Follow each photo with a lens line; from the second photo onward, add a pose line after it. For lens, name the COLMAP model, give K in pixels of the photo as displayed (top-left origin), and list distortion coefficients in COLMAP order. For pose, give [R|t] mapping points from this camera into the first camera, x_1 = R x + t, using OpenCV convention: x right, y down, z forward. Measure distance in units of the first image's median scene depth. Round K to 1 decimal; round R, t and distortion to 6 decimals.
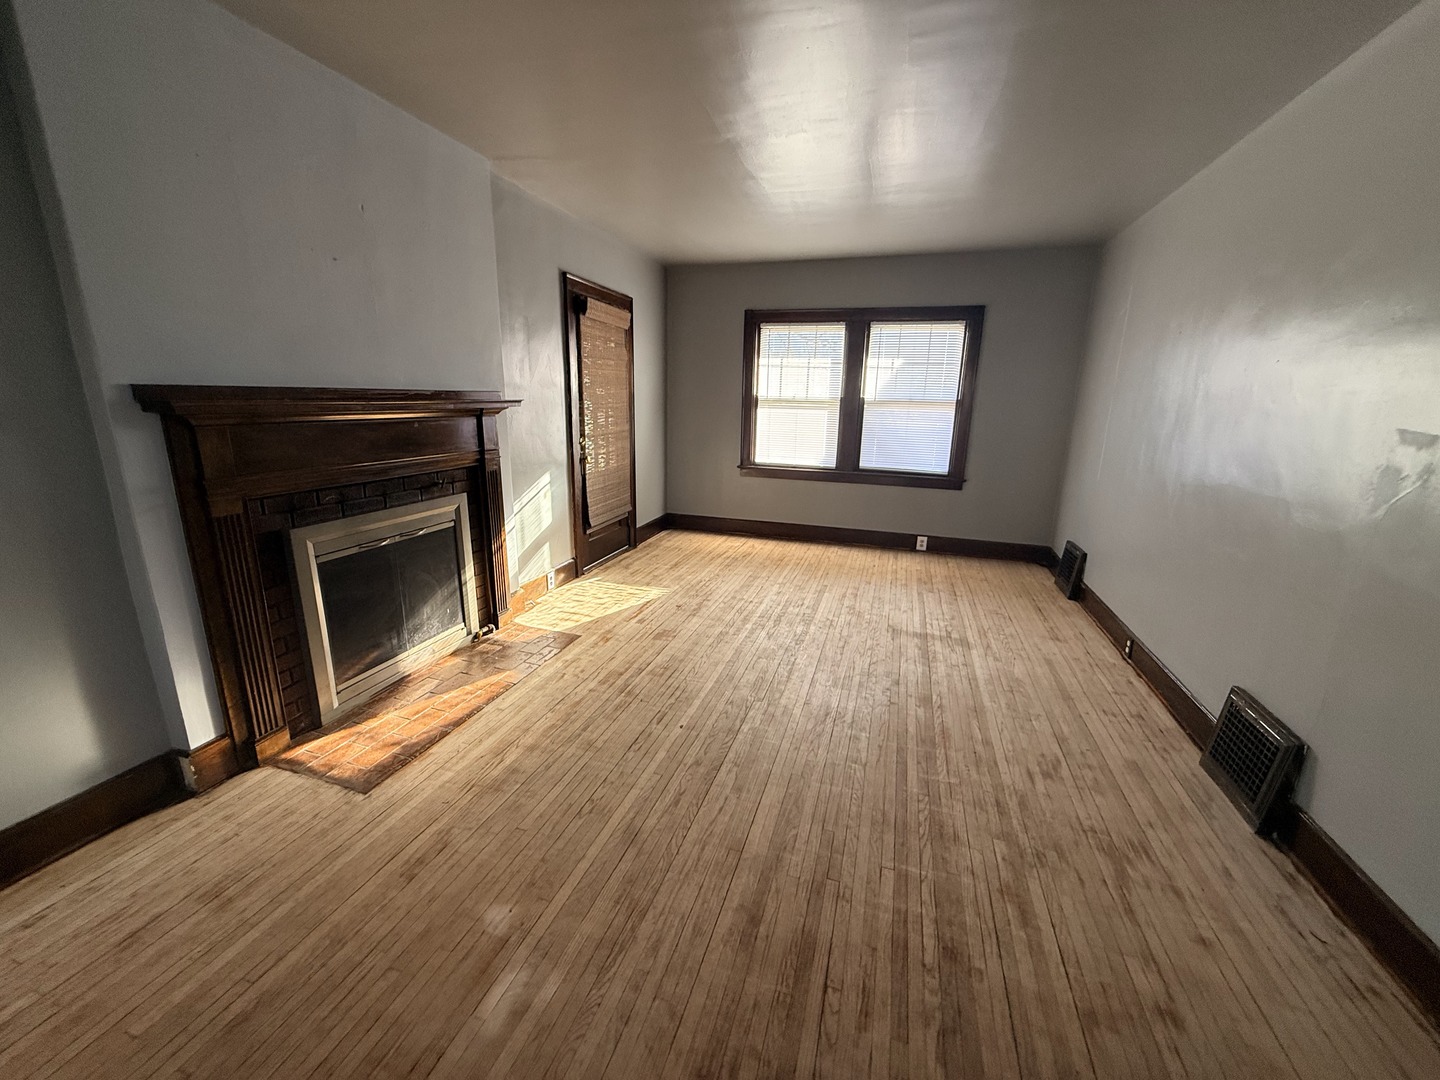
lens RADIAL K [[579.0, 0, 718.9], [0, 579.0, 542.0], [0, 0, 1]] dist [0.001151, 0.000332]
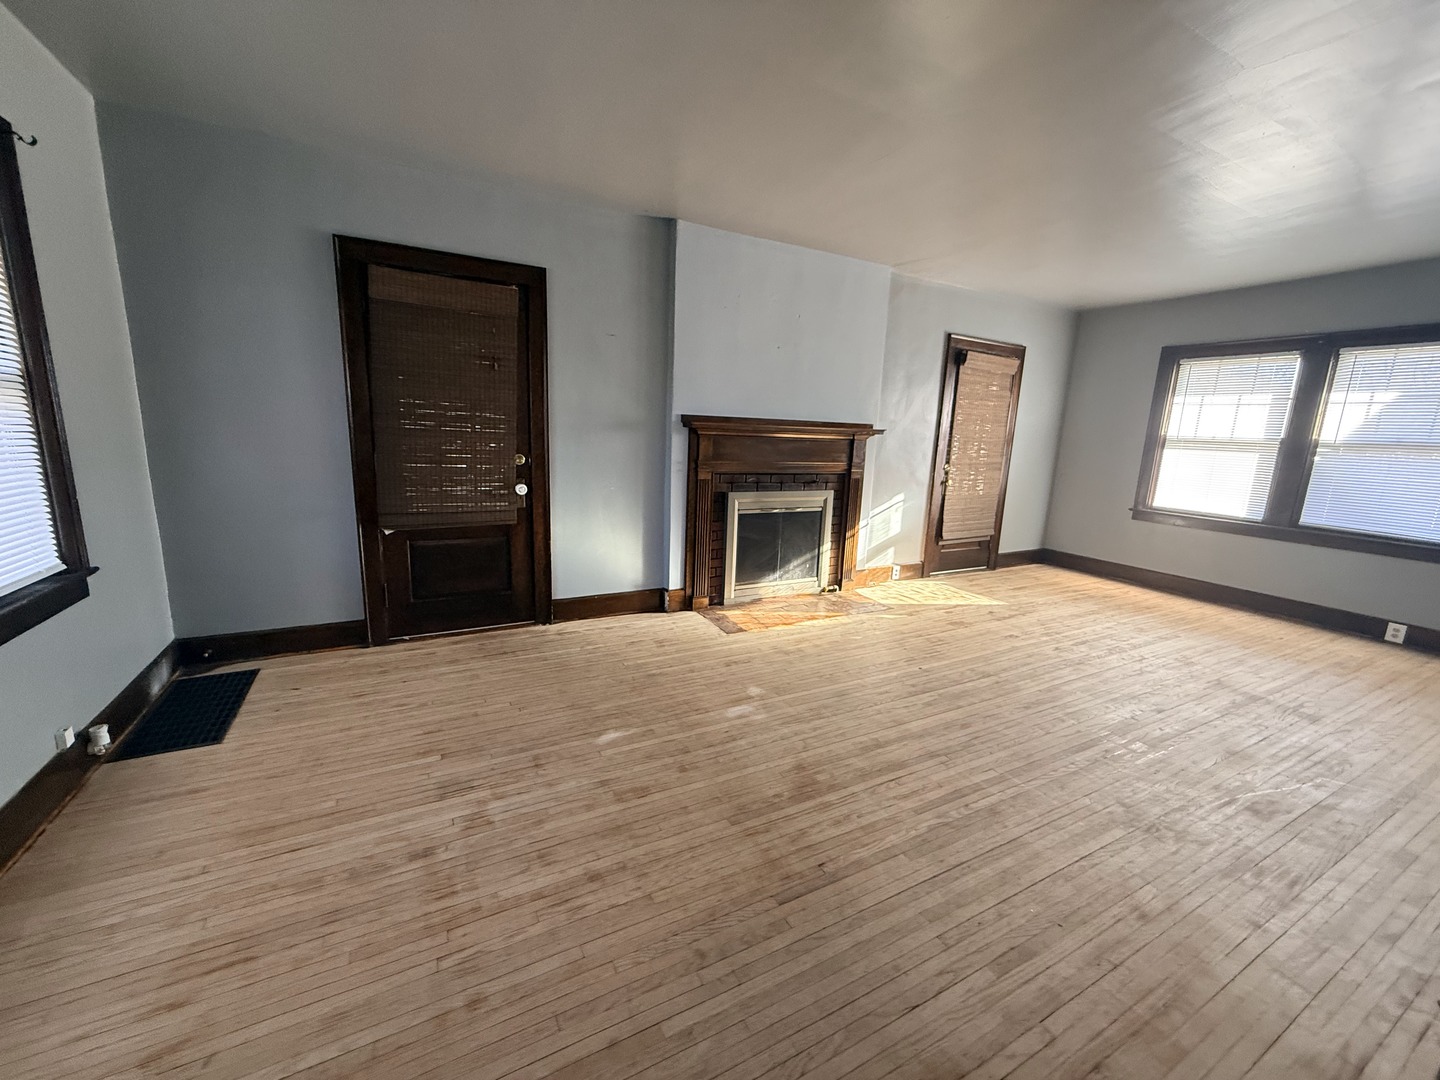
lens RADIAL K [[572.7, 0, 715.4], [0, 572.7, 548.3], [0, 0, 1]] dist [0.000899, 0.000076]
pose [[0.712414, 0.152075, -0.685083, 0.325756], [-0.196402, 0.980432, 0.013399, 0.087124], [0.673715, 0.125006, 0.728342, -0.220577]]
